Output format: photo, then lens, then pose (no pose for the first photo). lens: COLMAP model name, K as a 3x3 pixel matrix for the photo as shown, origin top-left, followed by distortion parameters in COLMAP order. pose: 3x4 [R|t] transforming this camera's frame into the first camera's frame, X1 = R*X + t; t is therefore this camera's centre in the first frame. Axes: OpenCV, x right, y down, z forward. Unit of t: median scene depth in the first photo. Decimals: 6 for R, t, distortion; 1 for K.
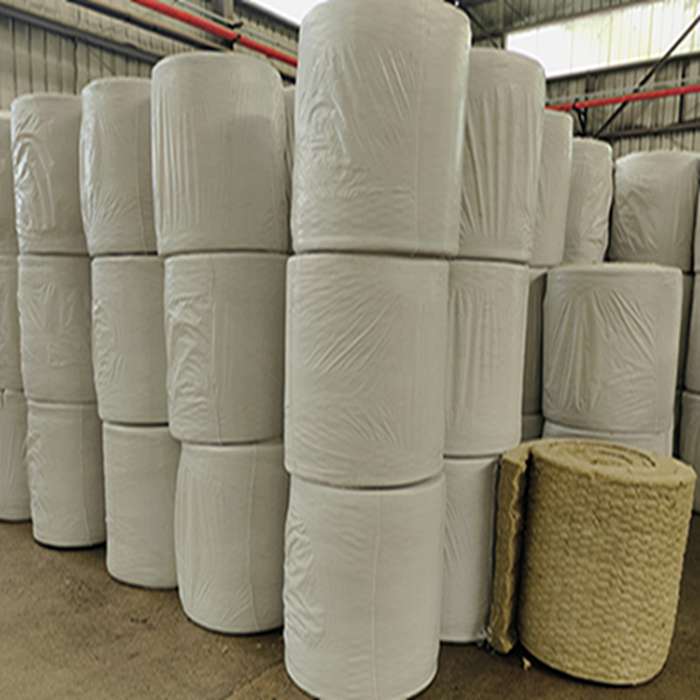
lens RADIAL K [[666.3, 0, 350.0], [0, 666.3, 350.0], [0, 0, 1]] dist [0.005554, 0.006033]
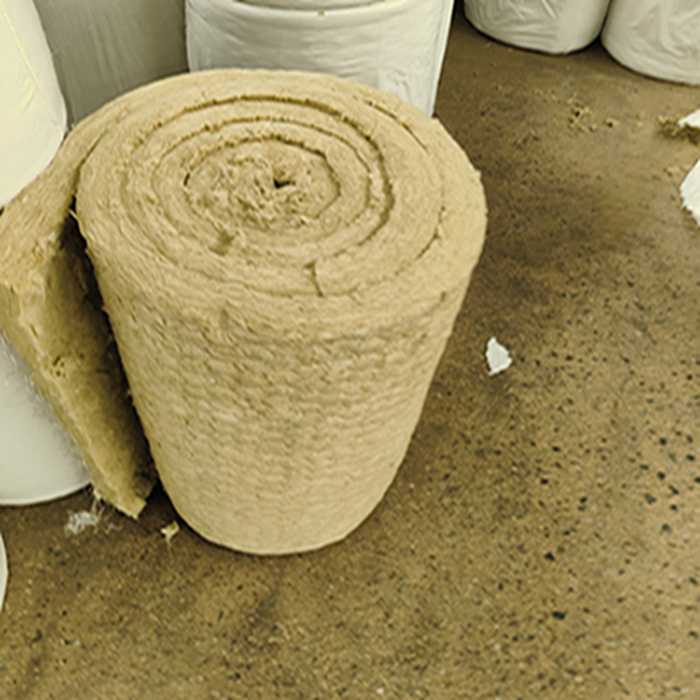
lens RADIAL K [[666.3, 0, 350.0], [0, 666.3, 350.0], [0, 0, 1]] dist [0.005554, 0.006033]
pose [[0.956169, -0.240070, 0.167652, 0.372471], [0.022032, 0.629915, 0.776352, -0.075410], [-0.291985, -0.738630, 0.607594, 0.758287]]
